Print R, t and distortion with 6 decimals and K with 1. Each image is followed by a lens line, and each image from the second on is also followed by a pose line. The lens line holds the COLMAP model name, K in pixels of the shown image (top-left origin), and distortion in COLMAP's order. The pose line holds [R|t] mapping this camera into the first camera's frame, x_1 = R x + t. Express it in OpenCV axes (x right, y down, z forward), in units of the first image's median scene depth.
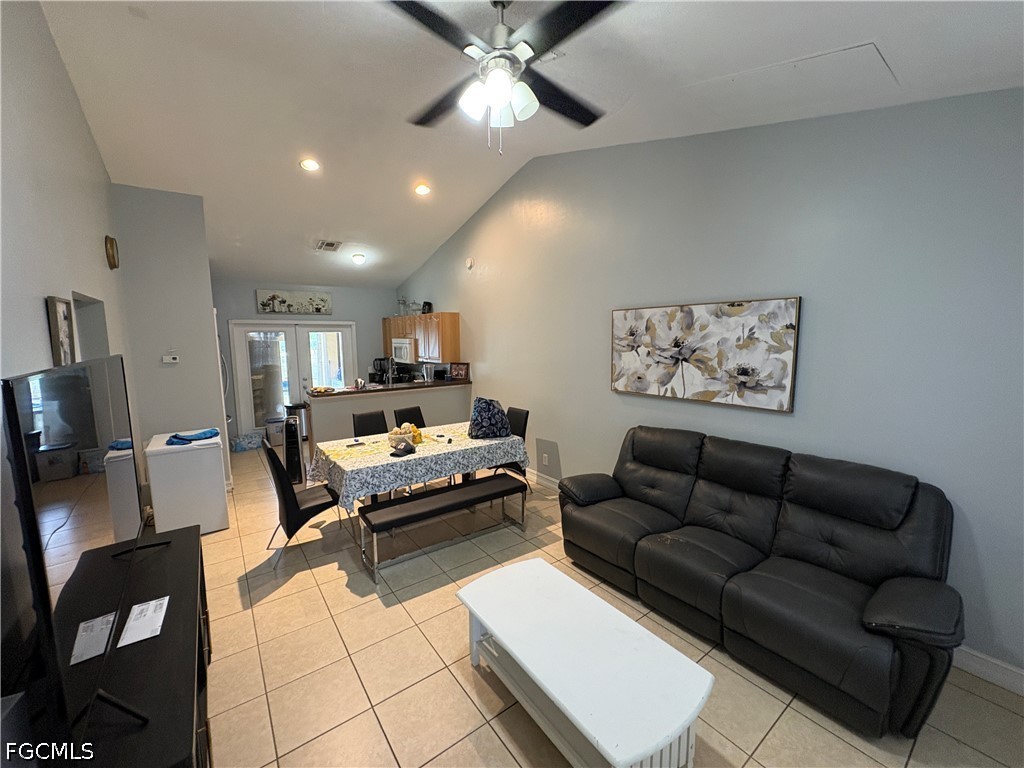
lens RADIAL K [[406.7, 0, 512.0], [0, 406.7, 384.0], [0, 0, 1]] dist [0.000614, -0.000037]
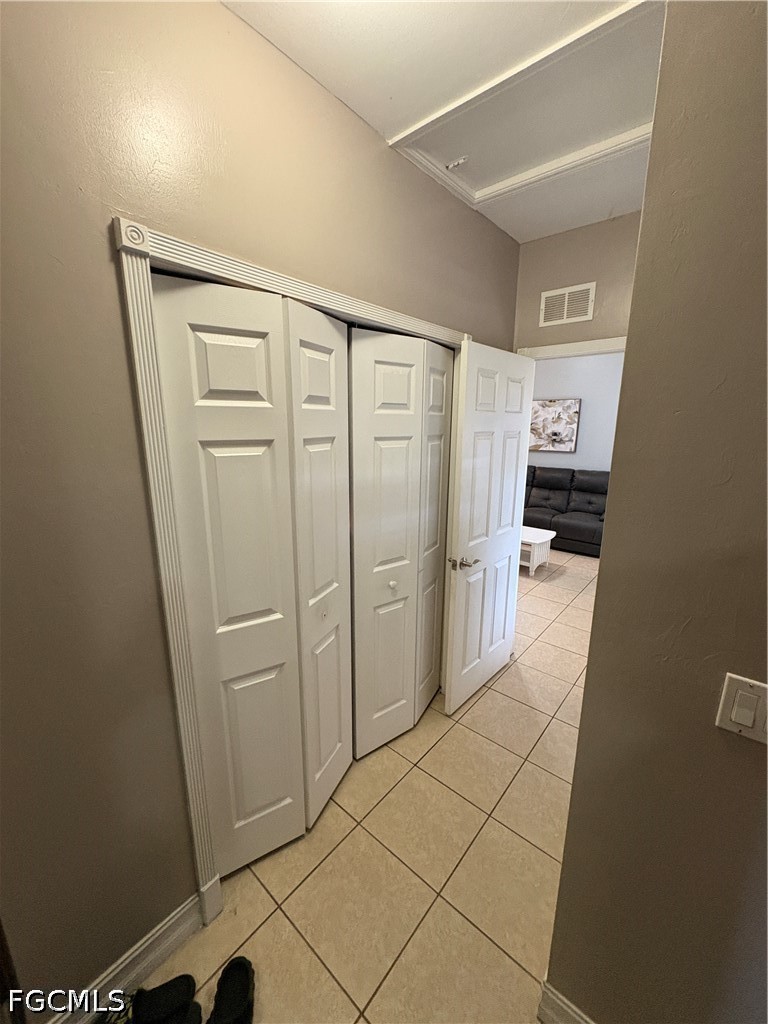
lens RADIAL K [[406.7, 0, 384.0], [0, 406.7, 512.0], [0, 0, 1]] dist [0.000614, -0.000037]
pose [[0.977802, -0.033994, 0.206757, -0.720343], [0.013244, 0.994805, 0.100930, 0.142151], [-0.209114, -0.095951, 0.973173, -0.872154]]
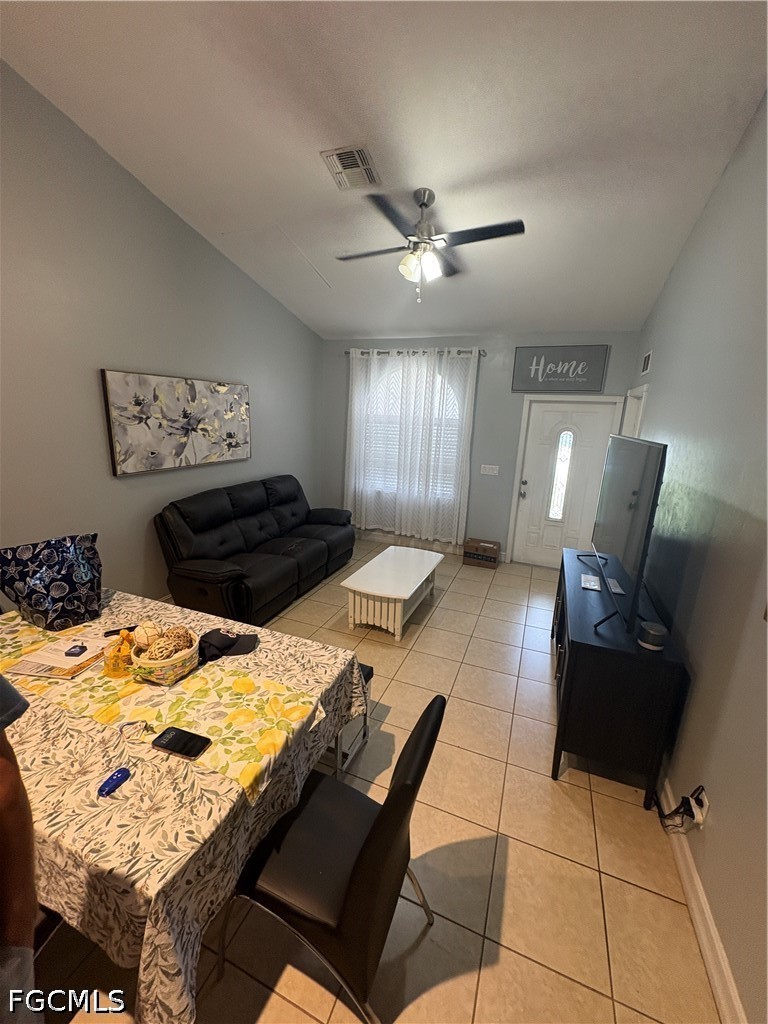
lens RADIAL K [[406.7, 0, 384.0], [0, 406.7, 512.0], [0, 0, 1]] dist [0.000614, -0.000037]
pose [[-0.513598, -0.212635, 0.831266, -0.887328], [0.070205, 0.955144, 0.287699, -0.139051], [-0.855154, 0.206120, -0.475632, 1.232678]]
